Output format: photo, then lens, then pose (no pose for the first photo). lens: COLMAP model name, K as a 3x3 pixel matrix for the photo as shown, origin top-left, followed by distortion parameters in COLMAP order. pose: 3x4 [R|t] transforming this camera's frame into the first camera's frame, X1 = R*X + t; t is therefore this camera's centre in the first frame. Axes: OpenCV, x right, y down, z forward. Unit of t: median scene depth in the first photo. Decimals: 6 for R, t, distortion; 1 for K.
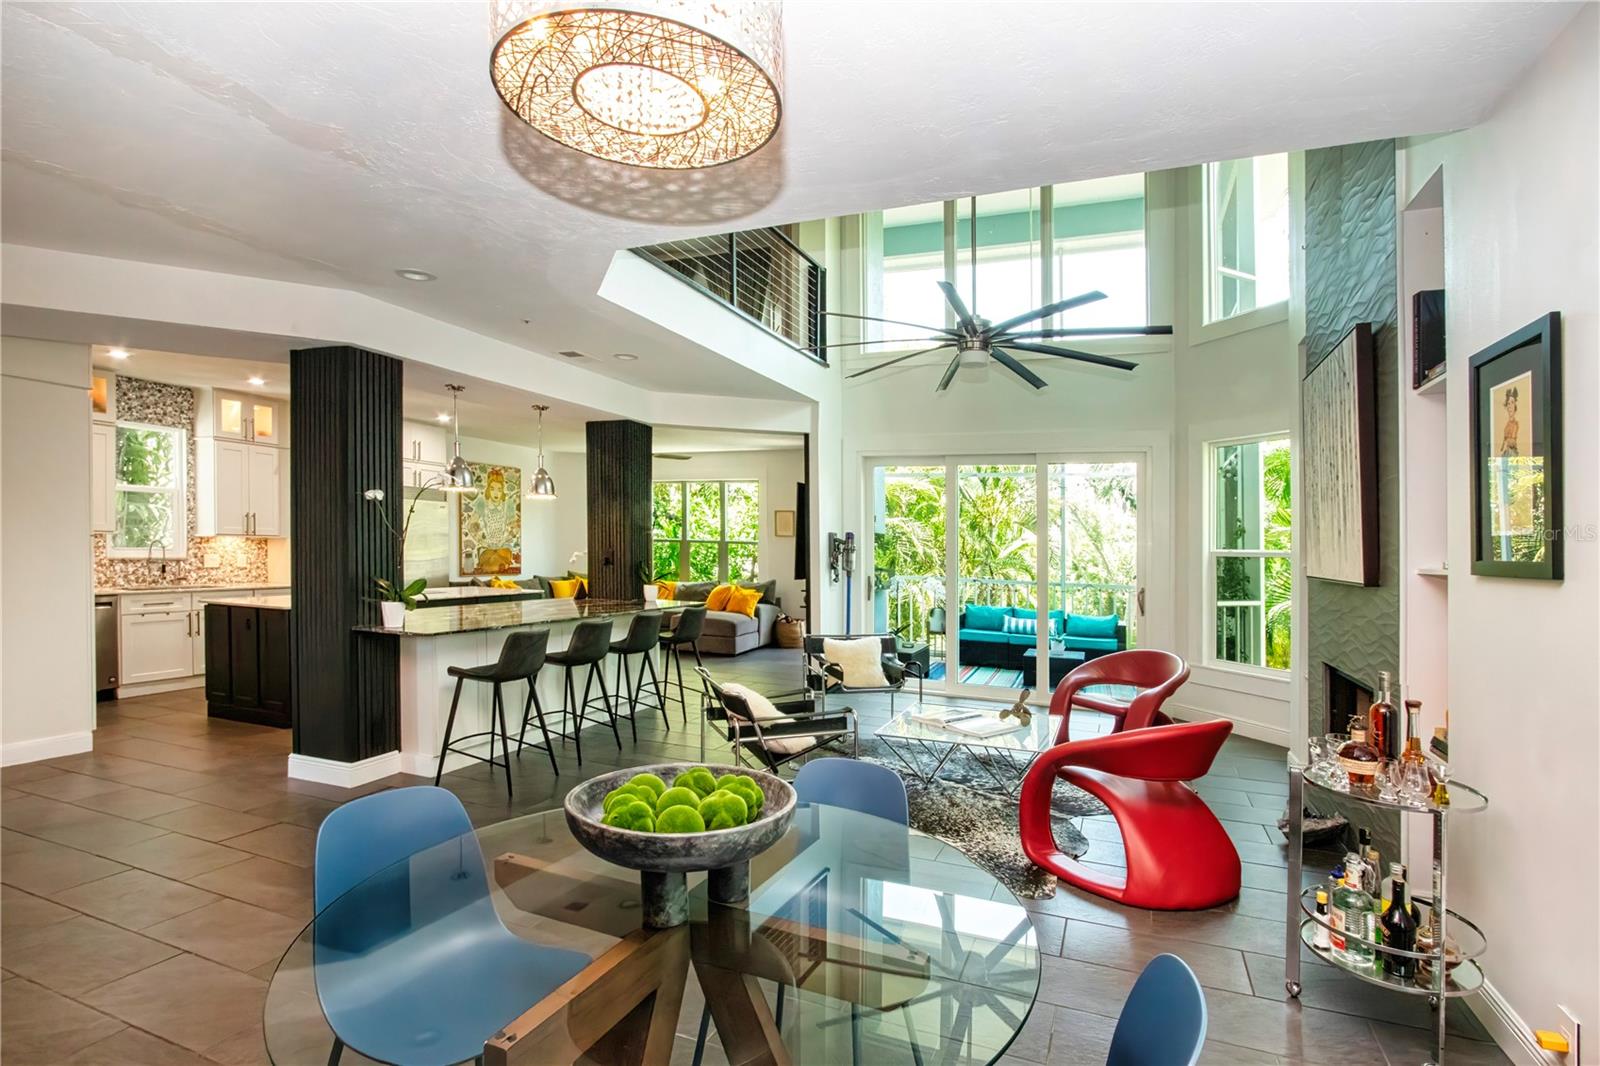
lens RADIAL K [[769.3, 0, 830.7], [0, 769.3, 562.3], [0, 0, 1]] dist [-0.022336, 0.004843]
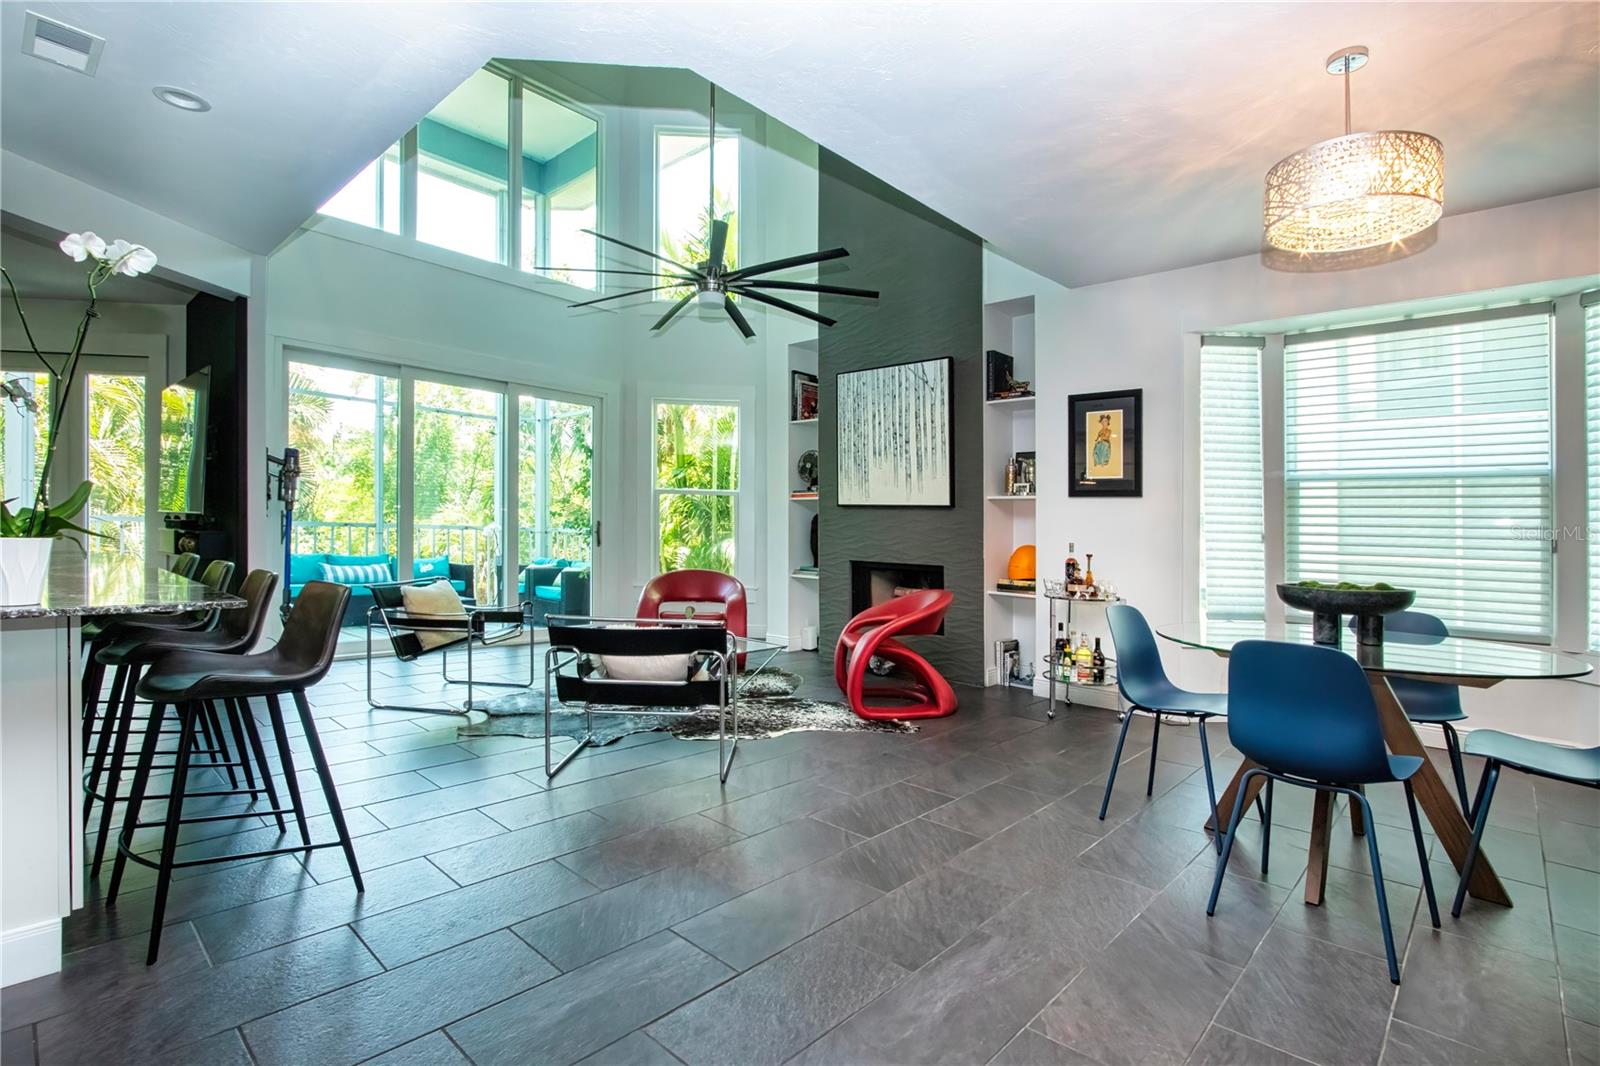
lens RADIAL K [[769.3, 0, 811.4], [0, 769.3, 526.0], [0, 0, 1]] dist [-0.022336, 0.004843]
pose [[0.353149, -0.005775, 0.935549, -0.498992], [-0.003147, 0.999968, 0.007361, 0.028621], [-0.935562, -0.005543, 0.353120, 0.319829]]
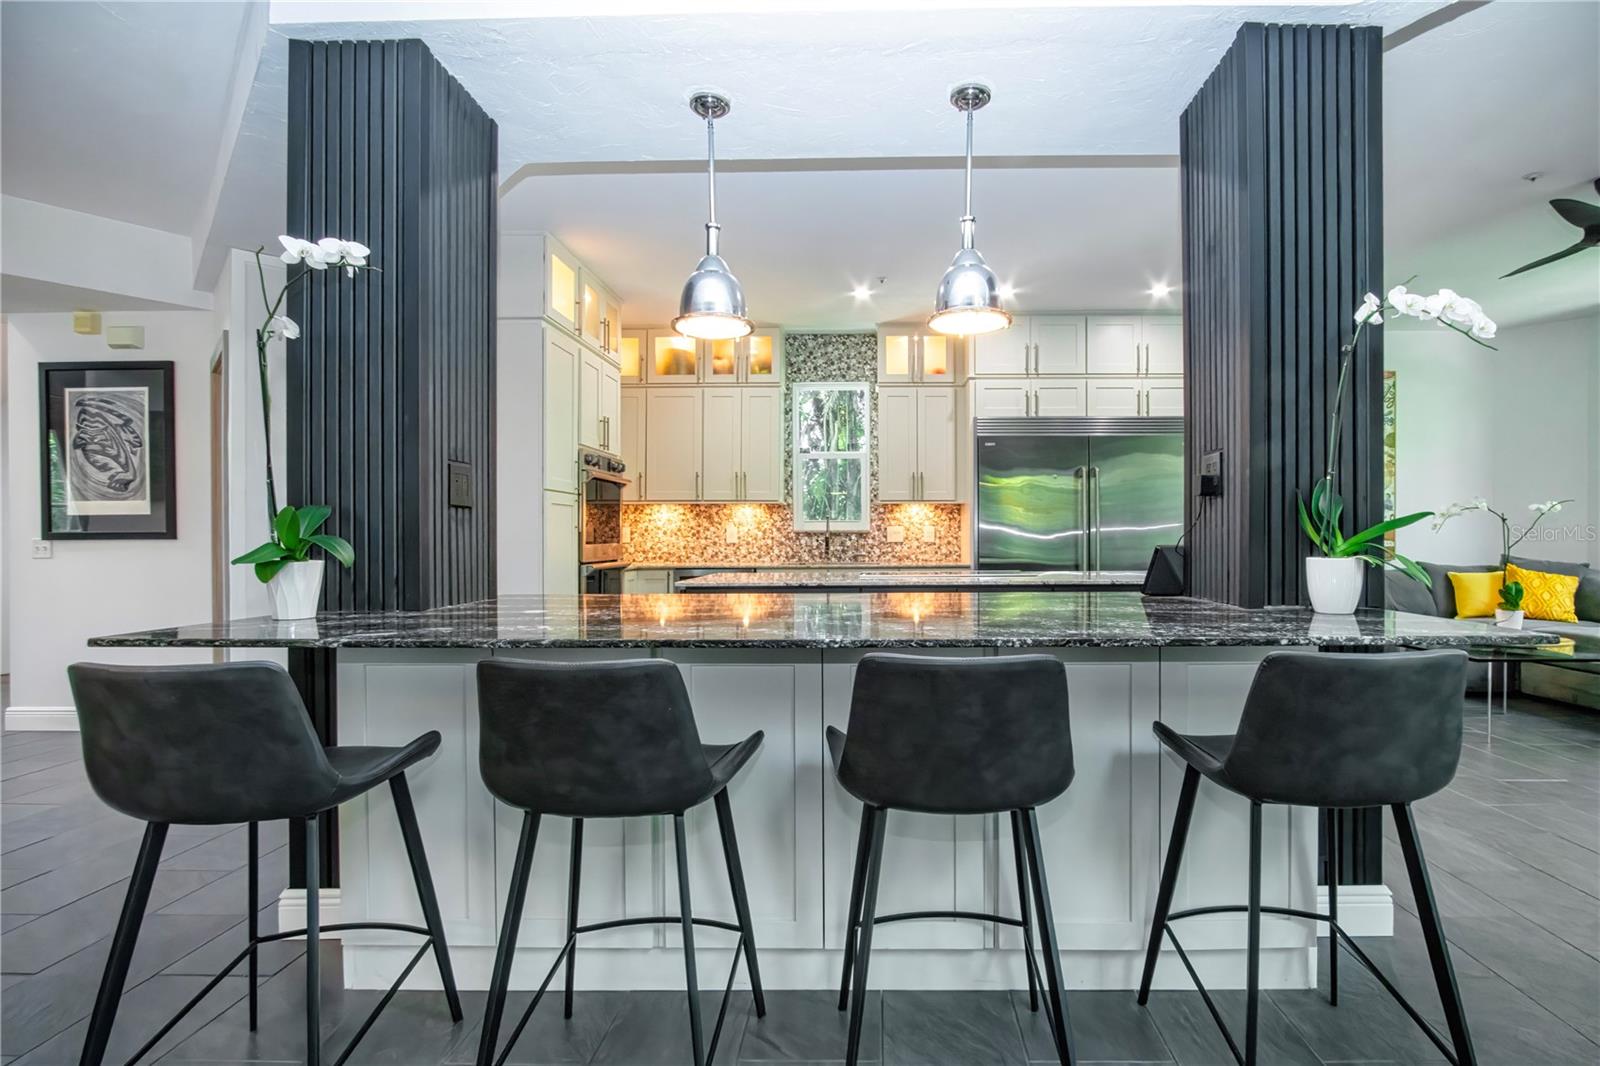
lens RADIAL K [[769.3, 0, 872.3], [0, 769.3, 559.1], [0, 0, 1]] dist [-0.022336, 0.004843]
pose [[0.352677, -0.002224, -0.935742, -0.032189], [-0.006099, 0.999970, -0.004675, 0.032429], [0.935725, 0.007356, 0.352653, 0.742621]]
